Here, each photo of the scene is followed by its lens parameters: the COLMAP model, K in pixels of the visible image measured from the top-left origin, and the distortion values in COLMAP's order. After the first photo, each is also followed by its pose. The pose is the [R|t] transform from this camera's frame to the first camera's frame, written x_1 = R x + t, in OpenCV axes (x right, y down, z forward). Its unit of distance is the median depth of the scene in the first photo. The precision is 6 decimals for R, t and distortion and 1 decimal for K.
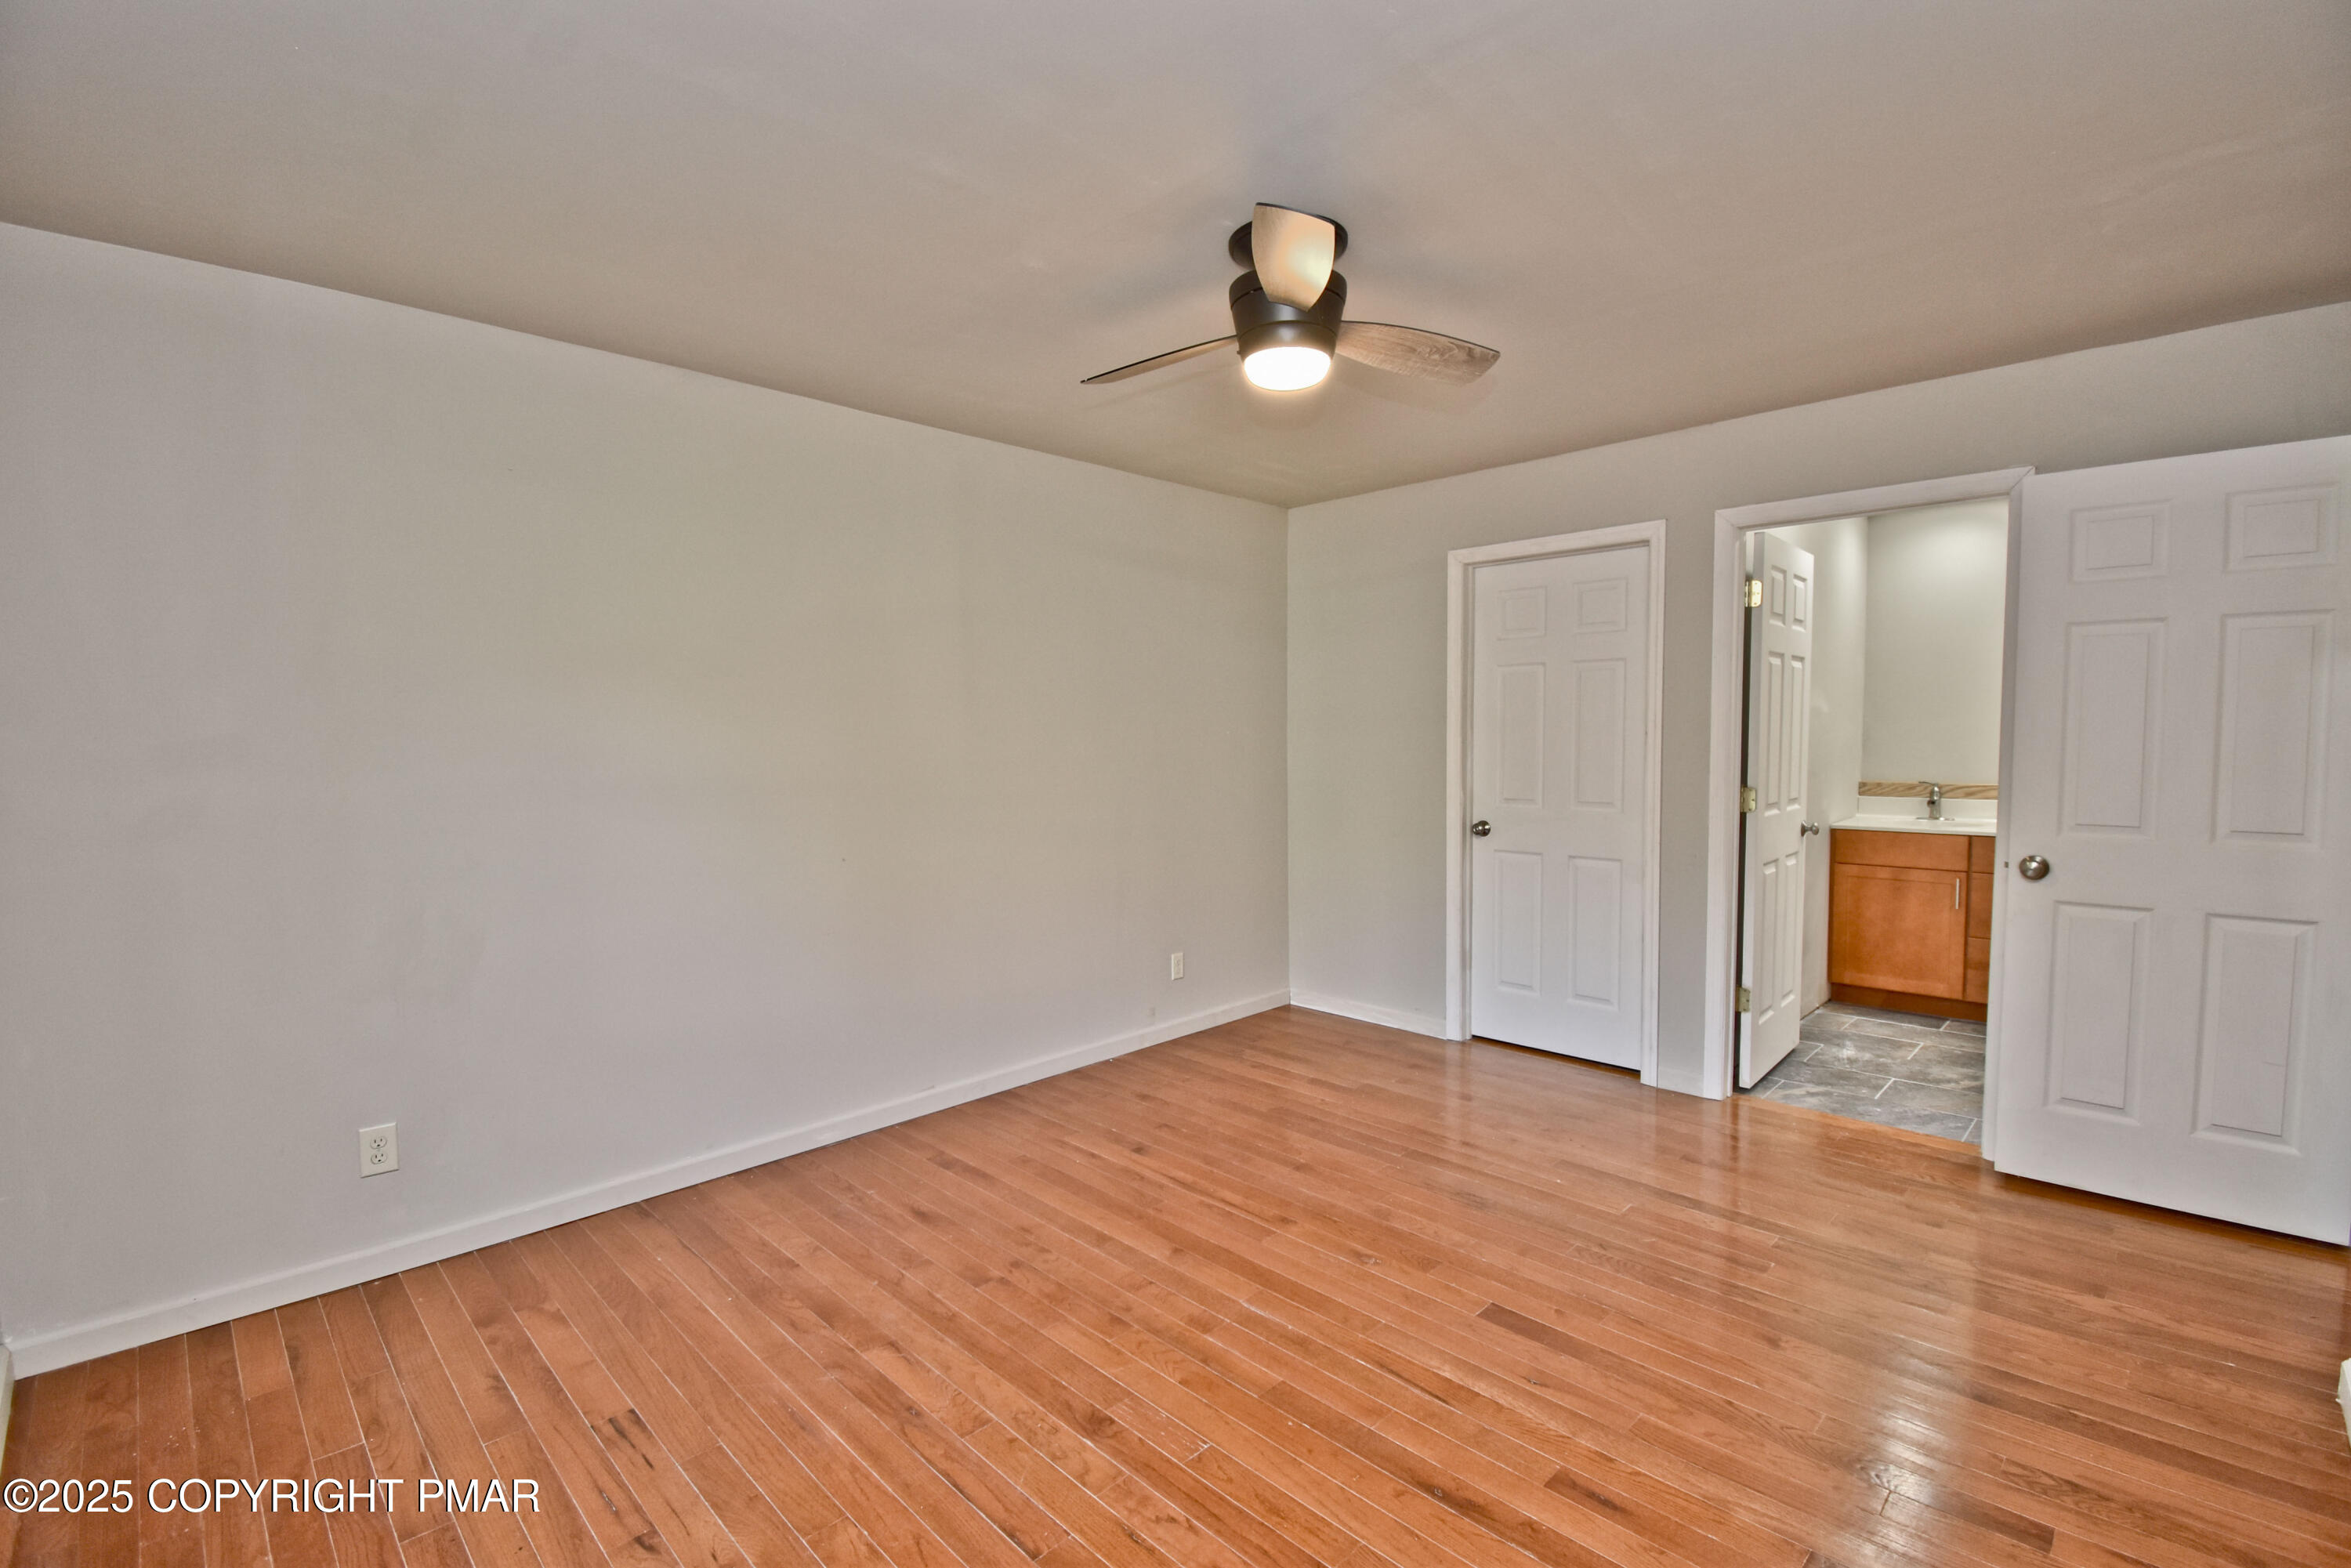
lens RADIAL K [[1031.7, 0, 1175.8], [0, 1031.7, 798.8], [0, 0, 1]] dist [0.014801, -0.025798]
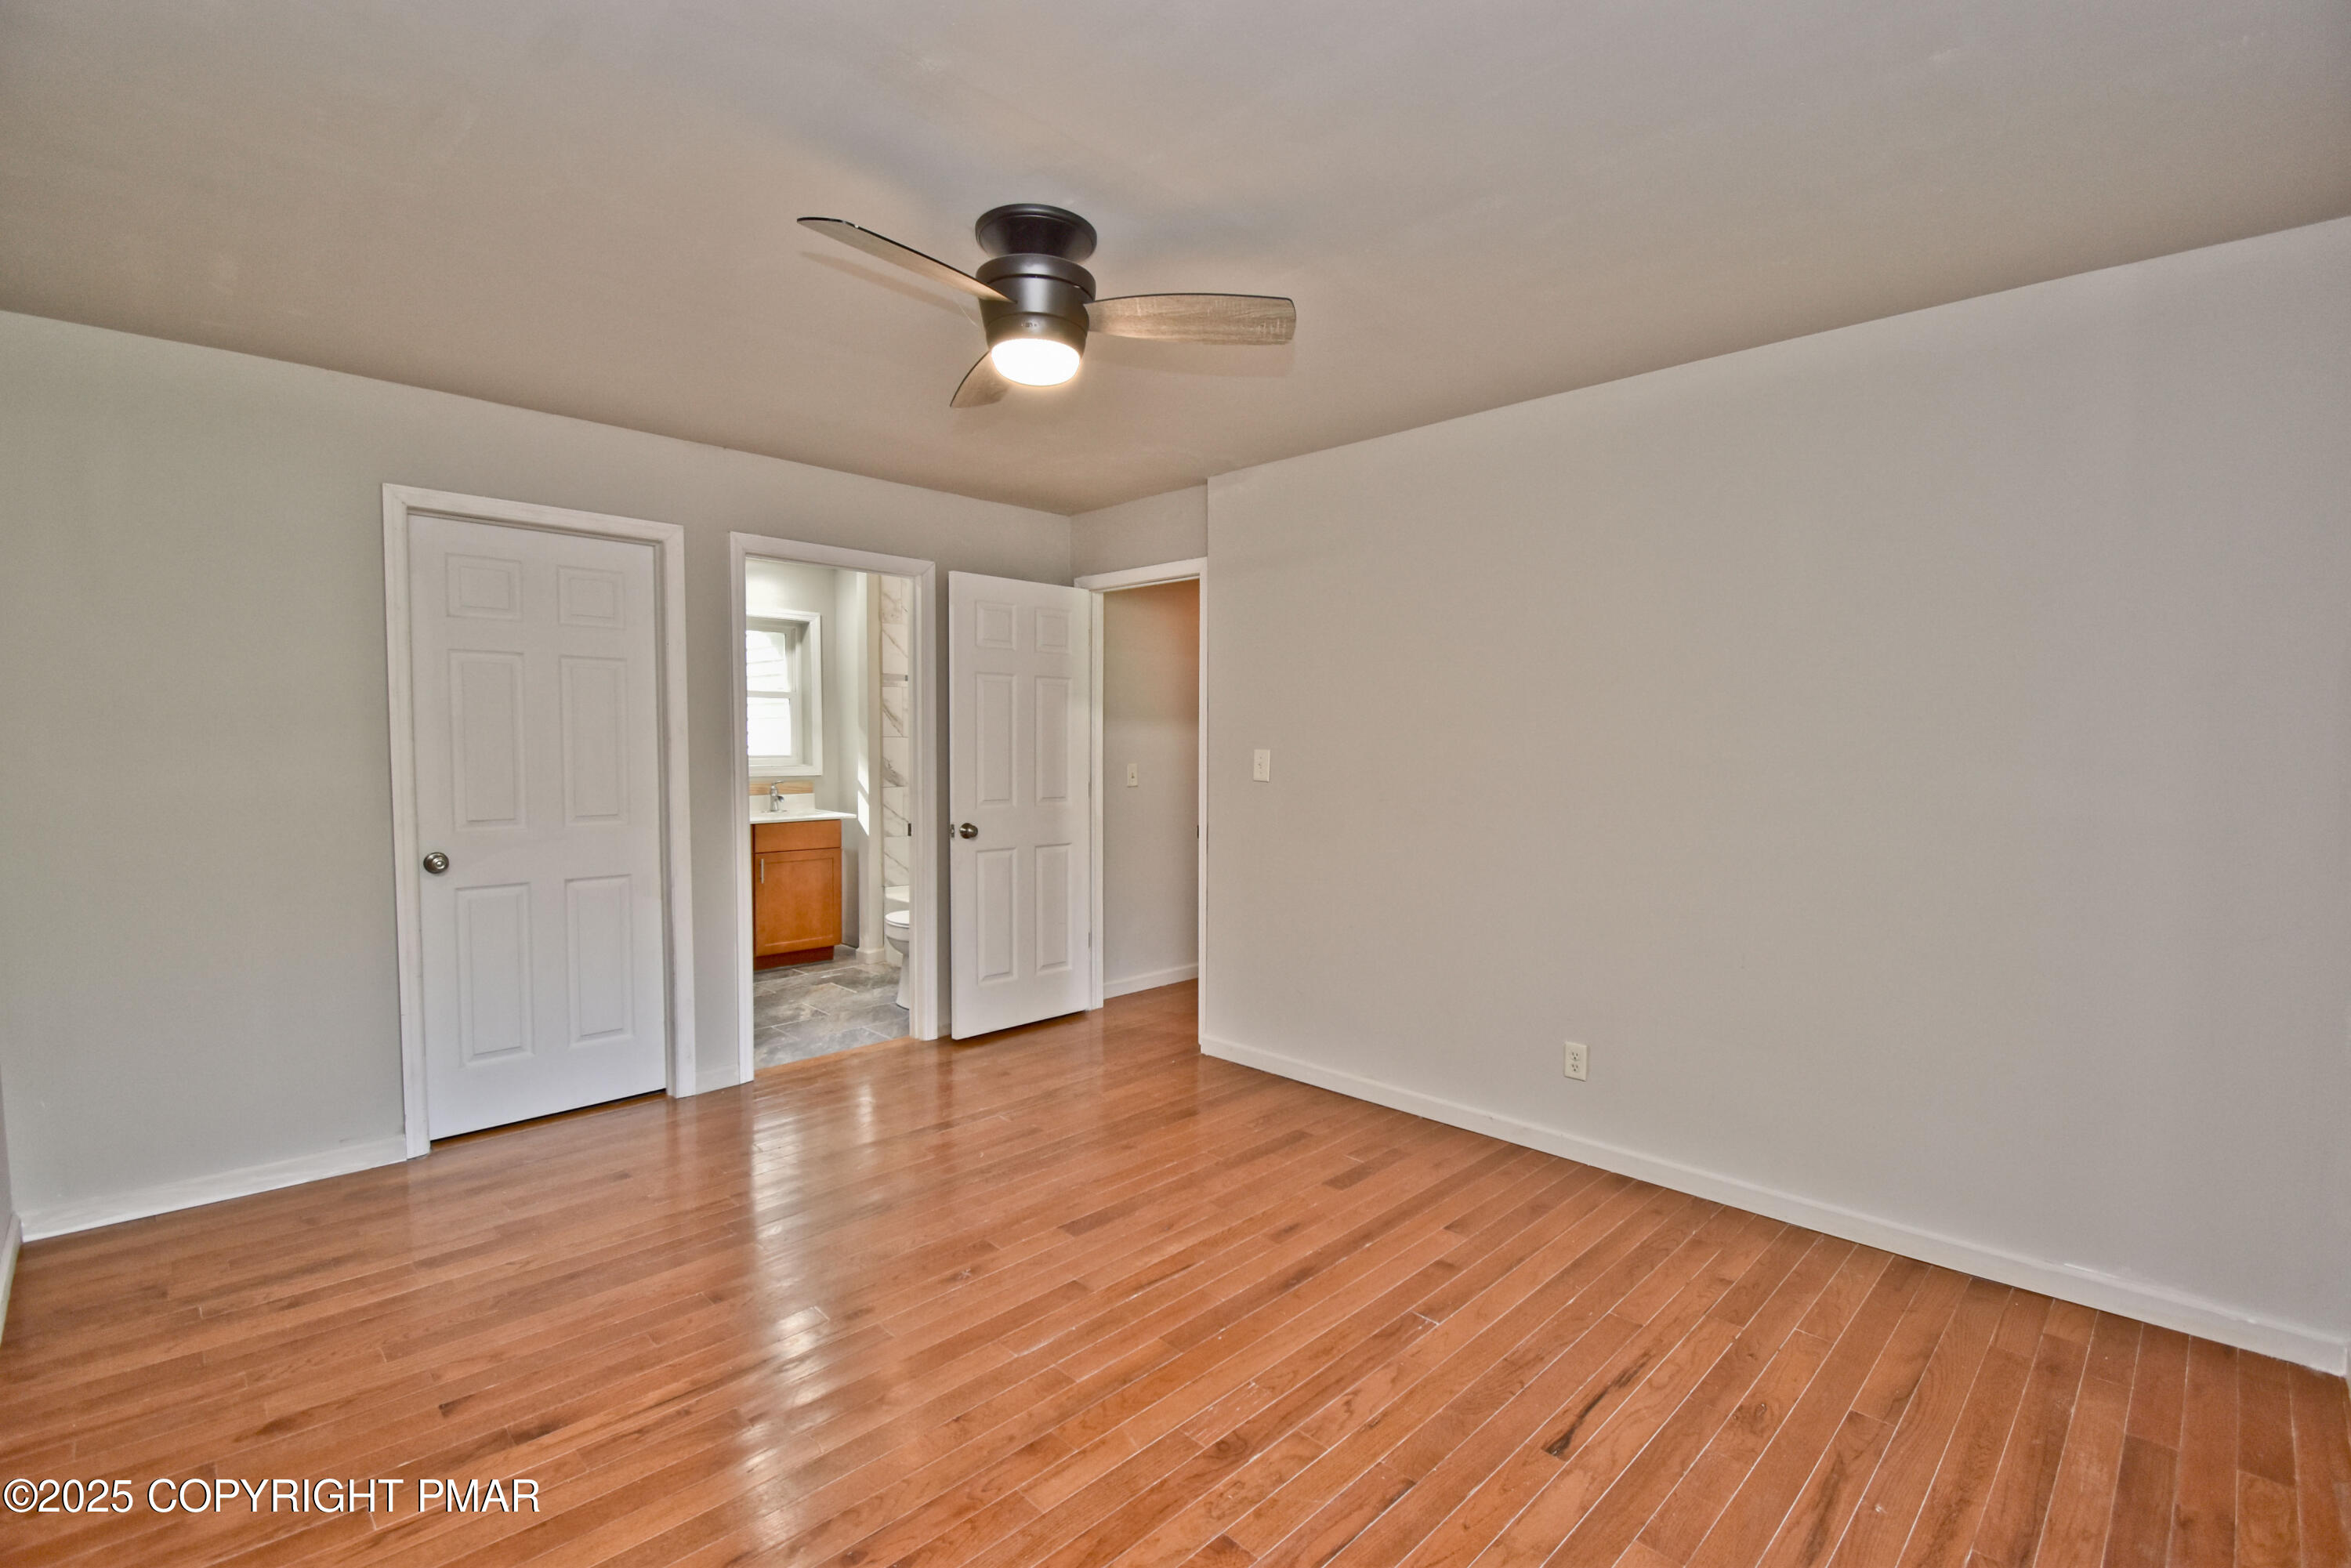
lens RADIAL K [[1031.7, 0, 1175.8], [0, 1031.7, 798.8], [0, 0, 1]] dist [0.014801, -0.025798]
pose [[0.001117, -0.044832, 0.998994, -0.554707], [0.057699, 0.997333, 0.044693, -0.025077], [-0.998333, 0.057591, 0.003700, 0.555932]]
